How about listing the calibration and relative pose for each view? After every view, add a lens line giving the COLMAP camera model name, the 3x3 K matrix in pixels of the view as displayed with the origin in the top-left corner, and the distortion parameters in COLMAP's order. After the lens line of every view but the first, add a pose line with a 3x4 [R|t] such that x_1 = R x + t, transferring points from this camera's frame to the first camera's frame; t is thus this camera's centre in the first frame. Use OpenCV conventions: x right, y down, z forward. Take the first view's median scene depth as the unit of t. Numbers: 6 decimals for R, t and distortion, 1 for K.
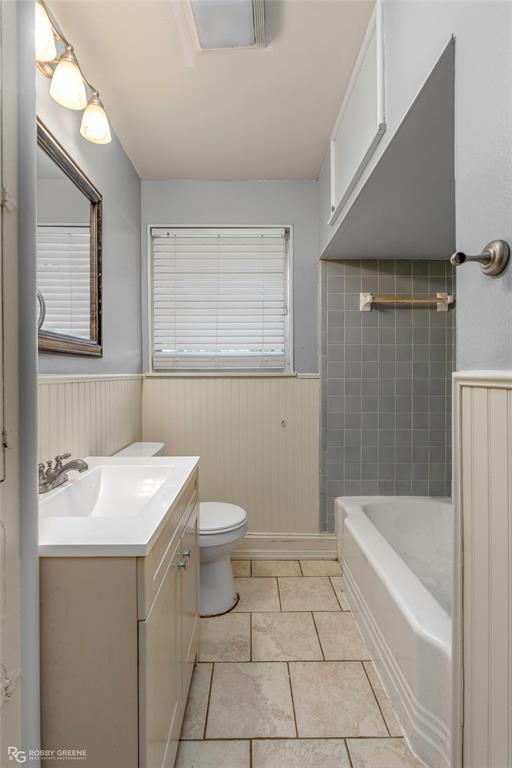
lens RADIAL K [[348.1, 0, 255.5], [0, 348.1, 379.7], [0, 0, 1]] dist [-0.003801, -0.000342]
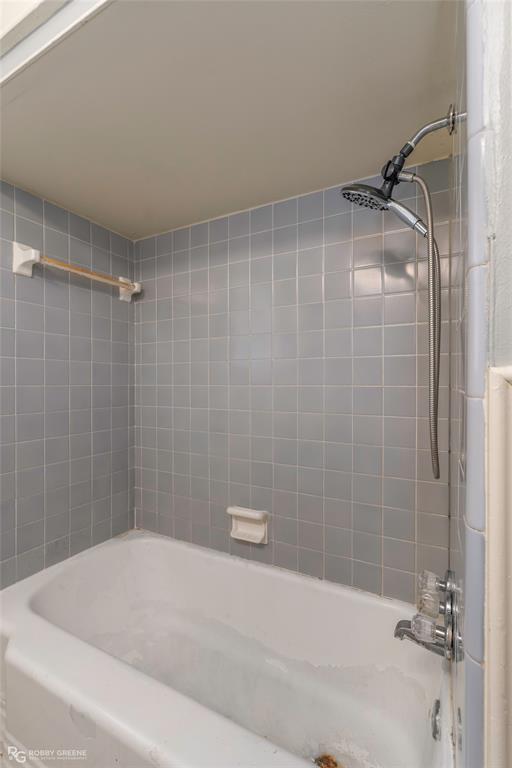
lens RADIAL K [[348.1, 0, 255.5], [0, 348.1, 382.3], [0, 0, 1]] dist [-0.003801, -0.000342]
pose [[0.475466, -0.004014, 0.879725, -0.024758], [0.011334, 0.999935, -0.001564, -0.004657], [-0.879661, 0.010715, 0.475481, 0.357950]]
